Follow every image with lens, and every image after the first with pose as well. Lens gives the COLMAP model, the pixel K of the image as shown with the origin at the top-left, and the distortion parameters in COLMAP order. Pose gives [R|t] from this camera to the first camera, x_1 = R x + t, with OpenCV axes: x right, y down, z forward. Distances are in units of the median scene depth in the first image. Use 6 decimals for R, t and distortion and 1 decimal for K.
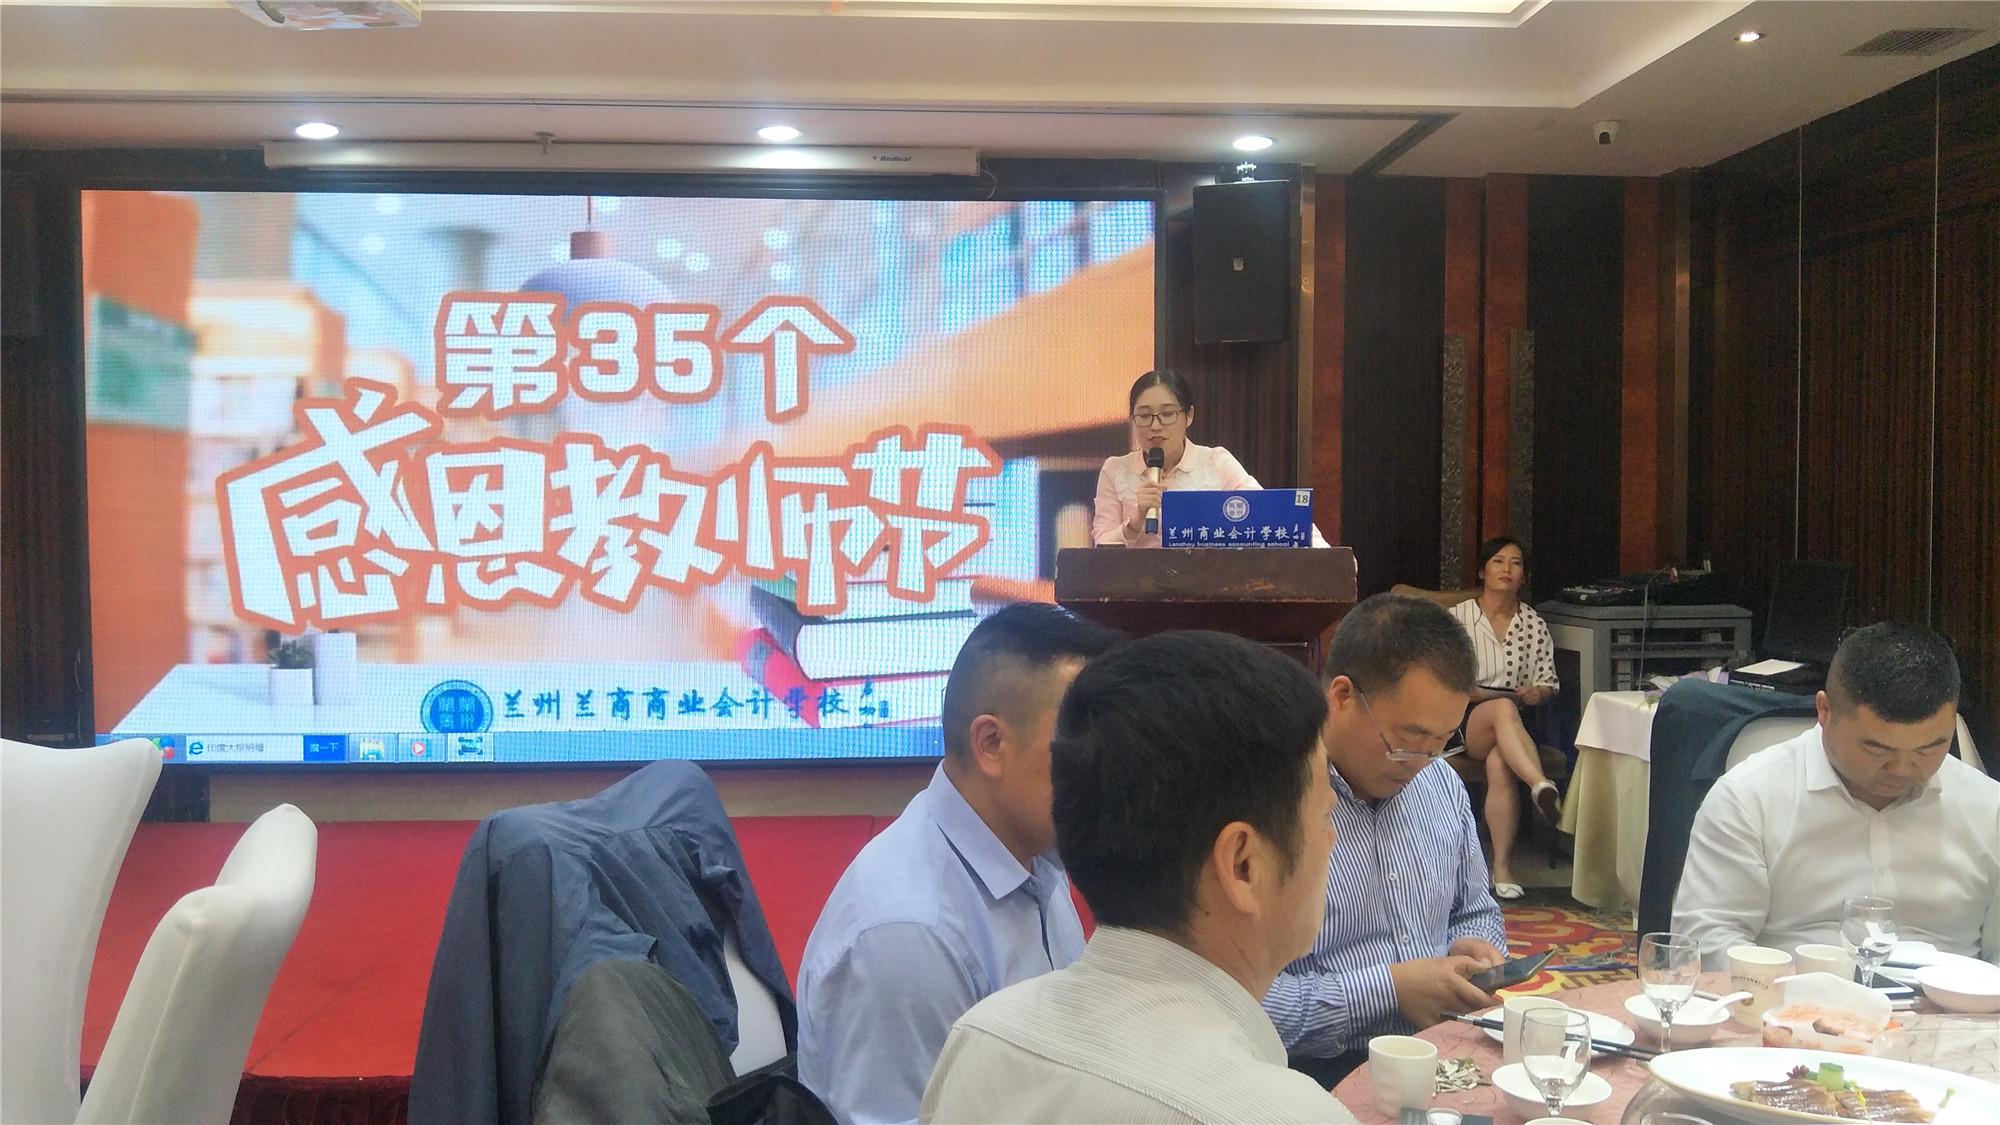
lens RADIAL K [[1658.3, 0, 1017.6], [0, 1658.3, 554.2], [0, 0, 1]] dist [0.058807, -0.155422]
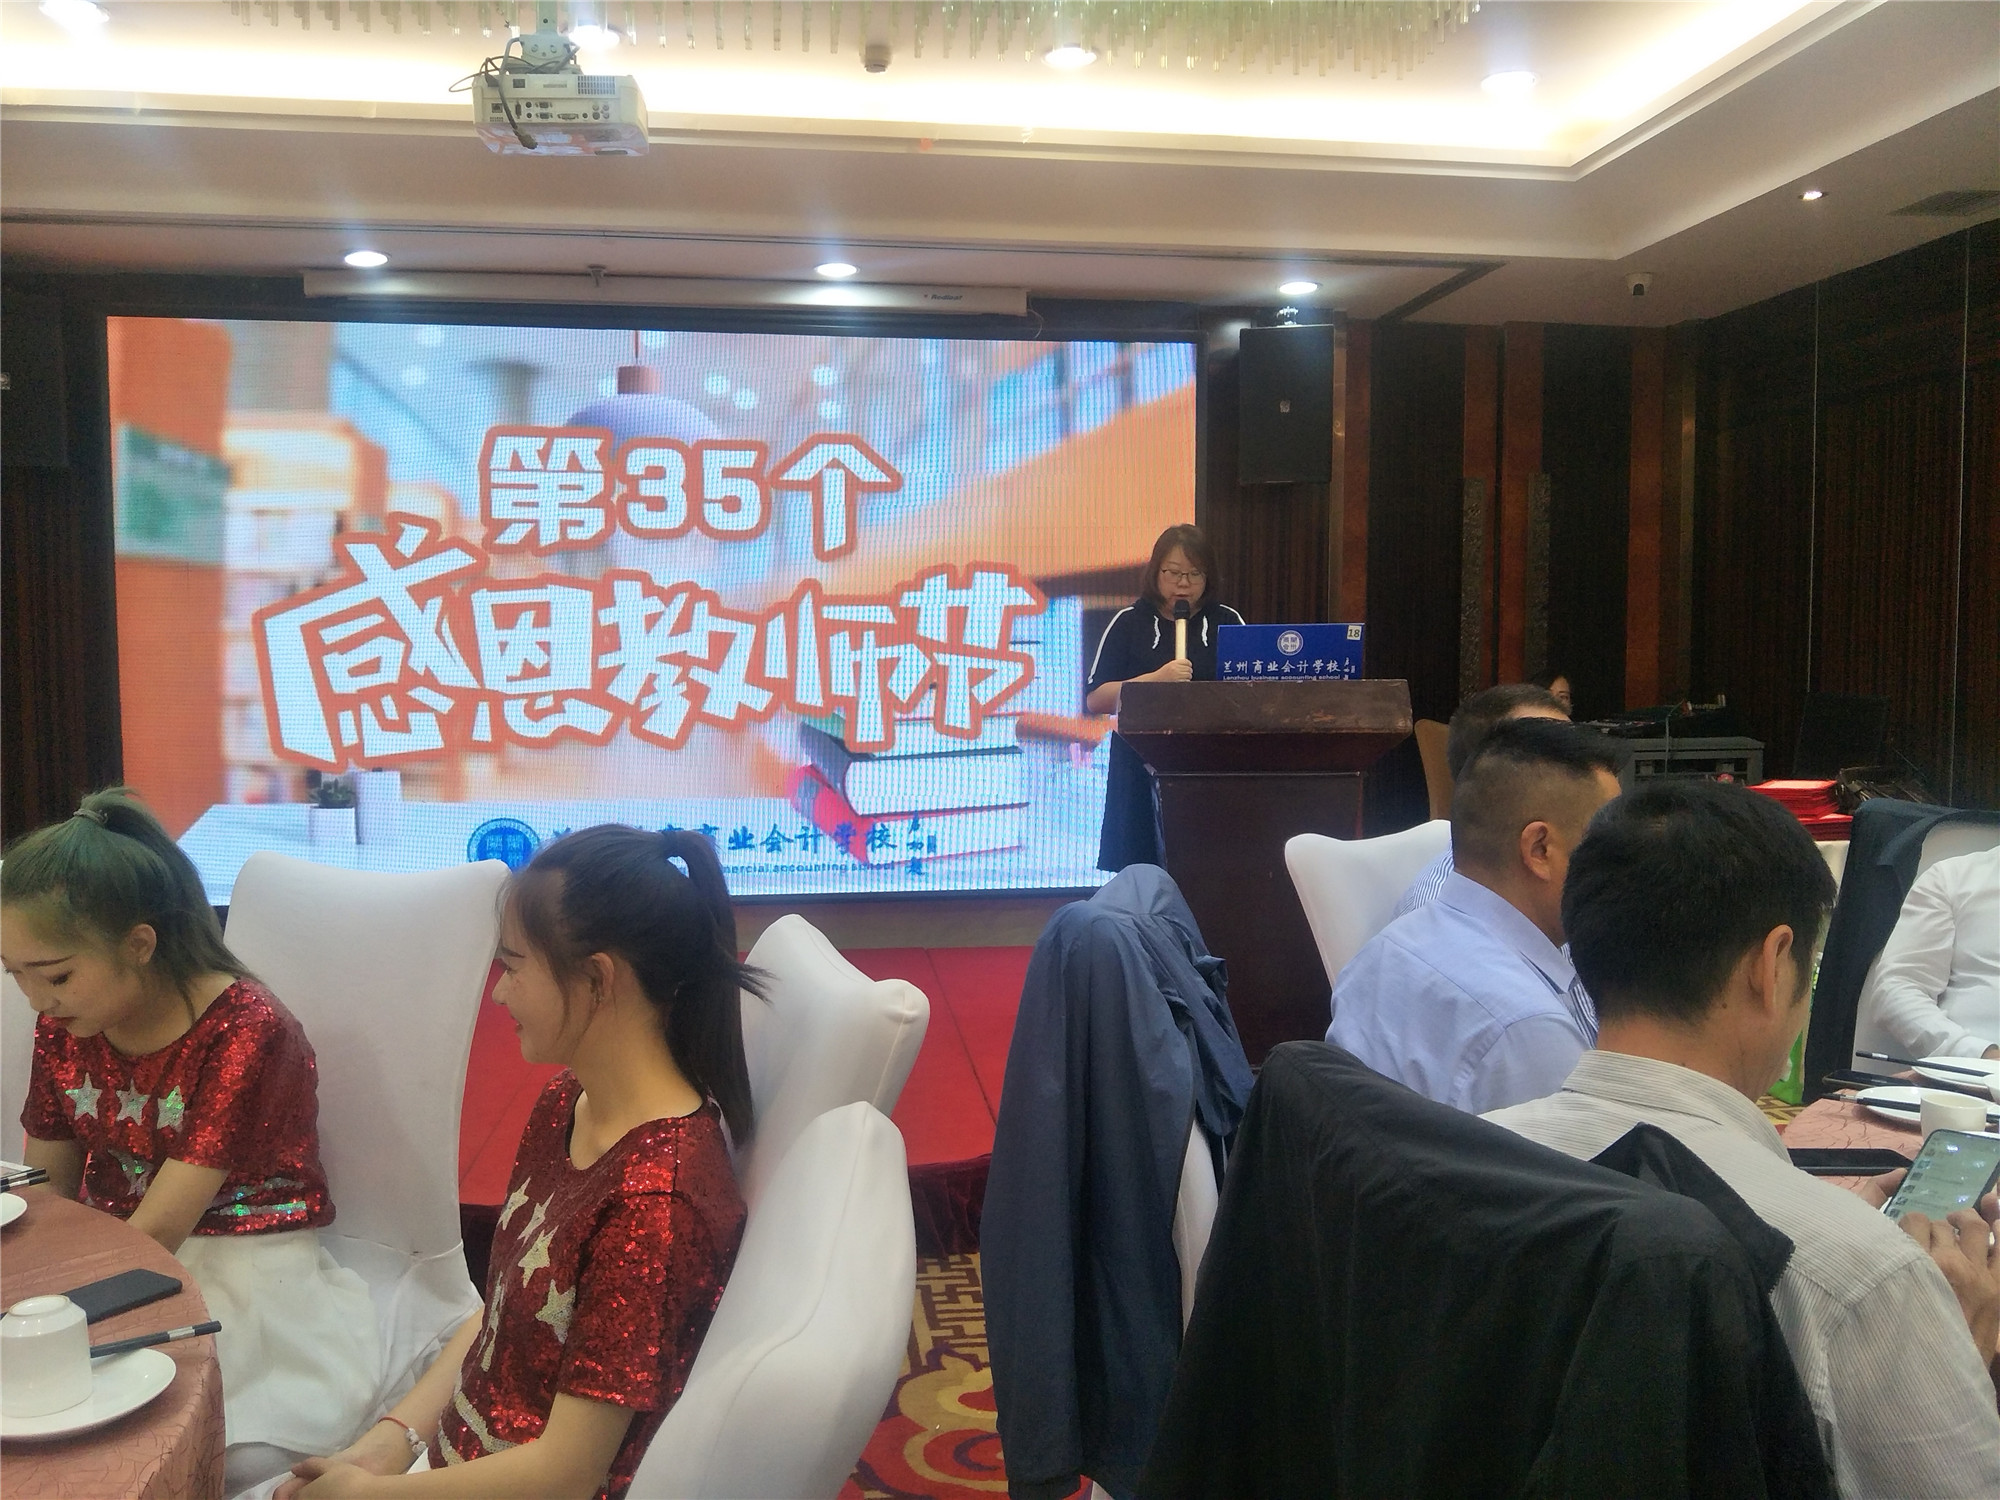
lens RADIAL K [[1666.6, 0, 997.1], [0, 1666.6, 746.9], [0, 0, 1]] dist [0.048799, -0.143904]
pose [[0.997047, -0.004173, 0.076680, -0.120104], [0.002048, 0.999612, 0.027771, 0.005764], [-0.076766, -0.027532, 0.996669, -0.015953]]
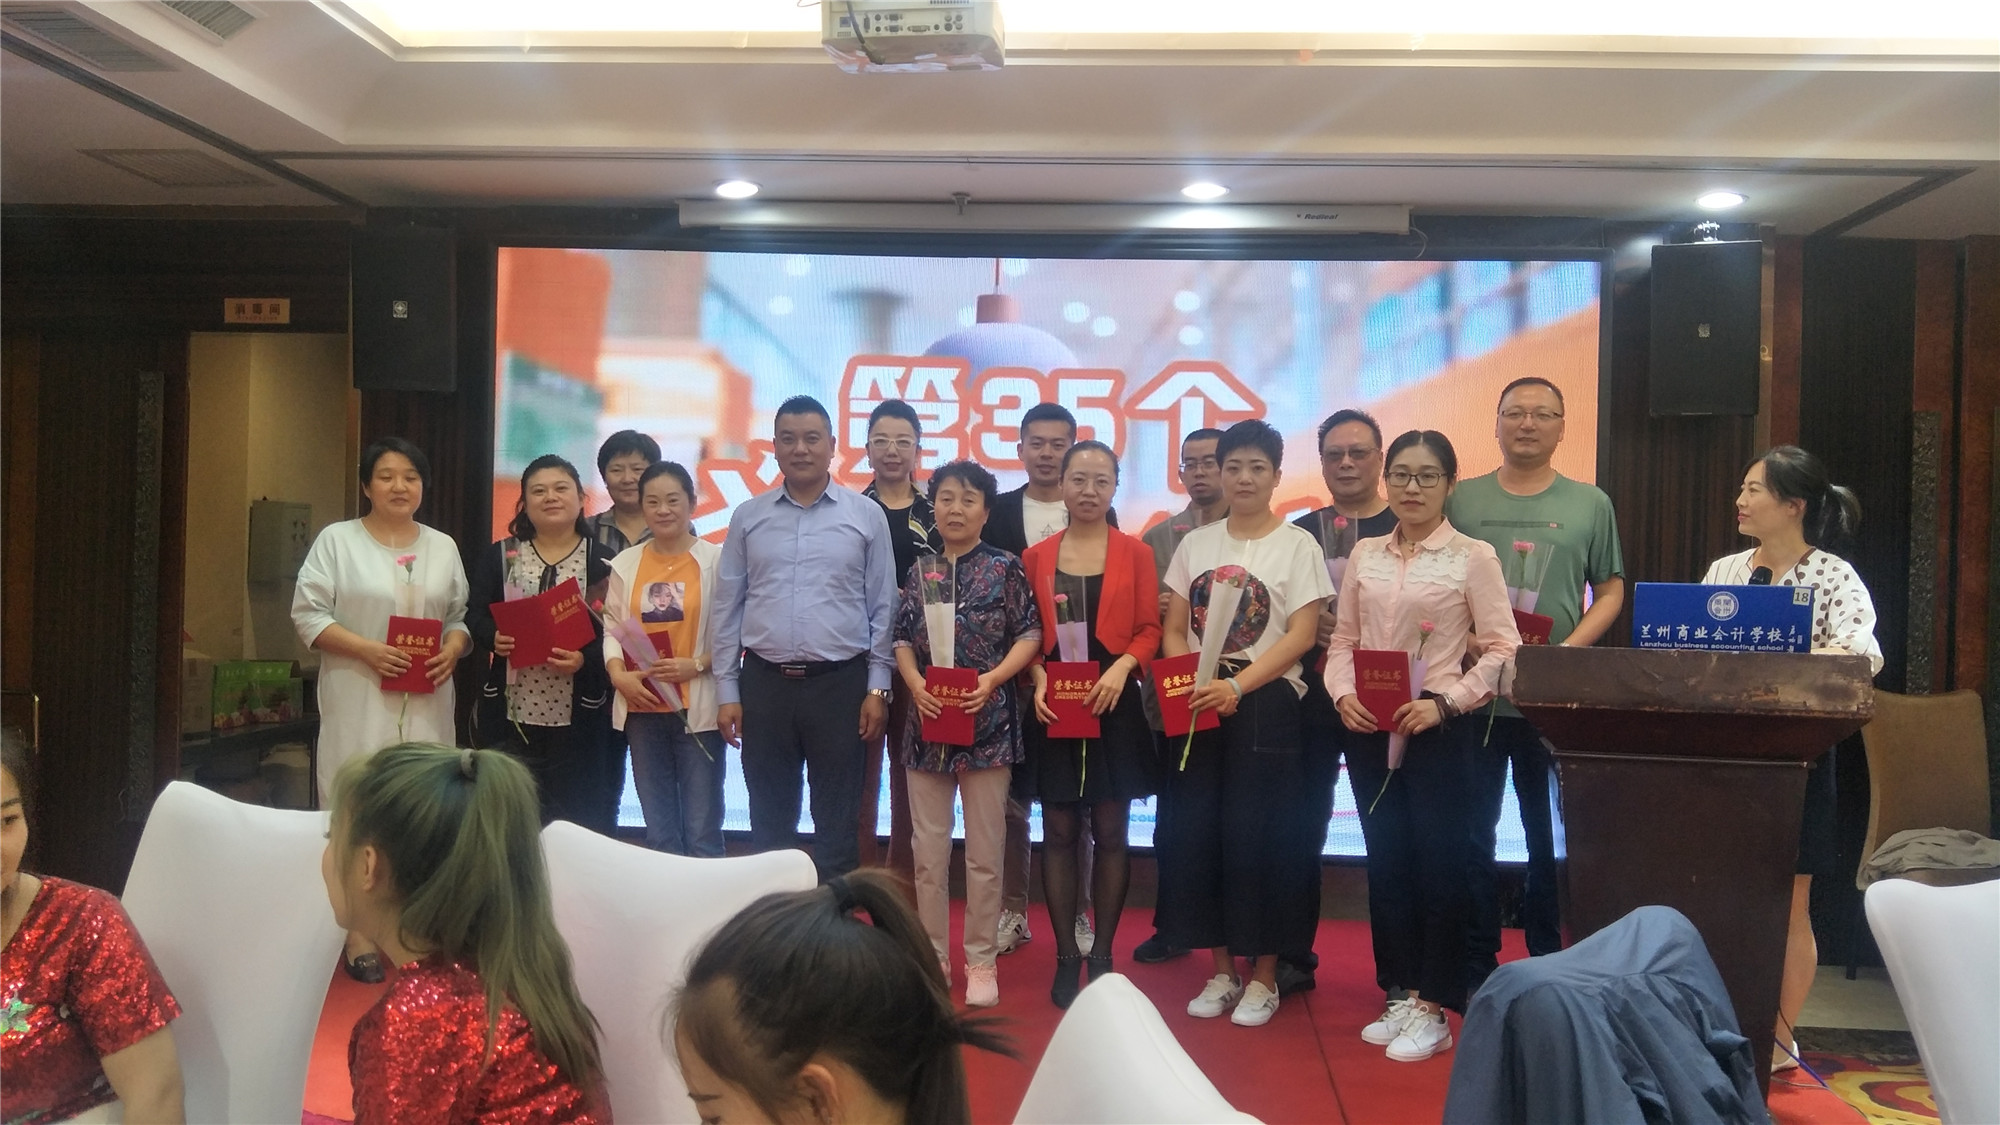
lens RADIAL K [[1658.3, 0, 992.5], [0, 1658.3, 595.3], [0, 0, 1]] dist [0.058807, -0.155422]
pose [[0.990103, 0.029207, -0.137270, -0.120495], [-0.031115, 0.999446, -0.011773, -0.006127], [0.136850, 0.015928, 0.990464, 0.040619]]
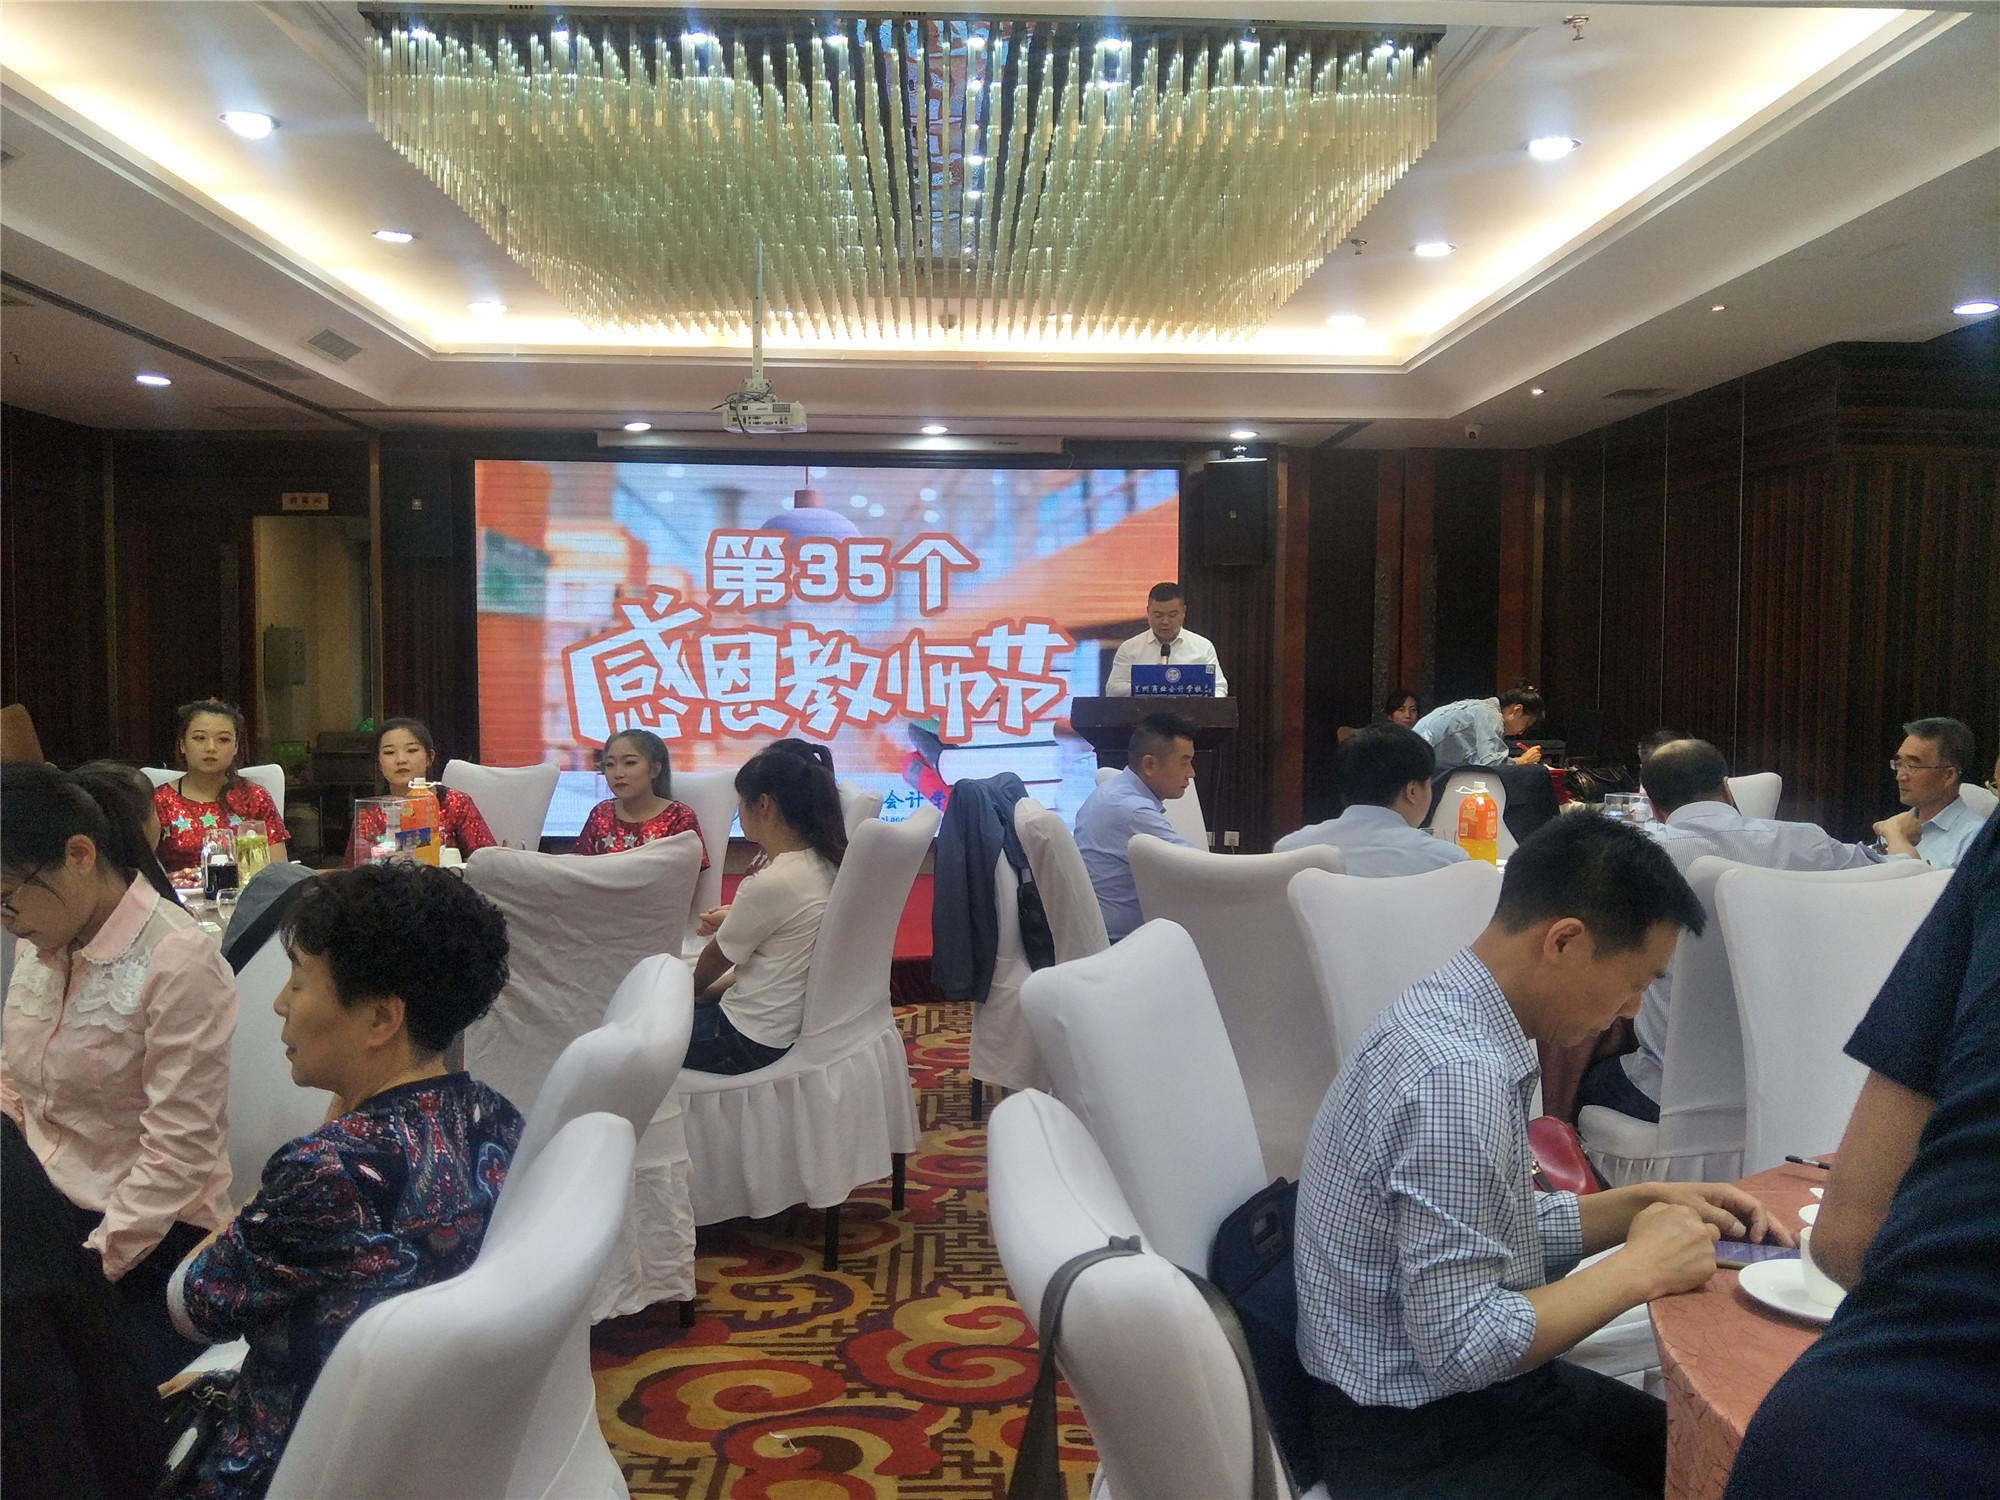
lens RADIAL K [[1666.6, 0, 1004.6], [0, 1666.6, 761.1], [0, 0, 1]] dist [0.048799, -0.143904]
pose [[0.999653, 0.008598, -0.024905, -0.035602], [-0.007977, 0.999657, 0.024929, 0.014993], [0.025111, -0.024722, 0.999379, -0.527693]]
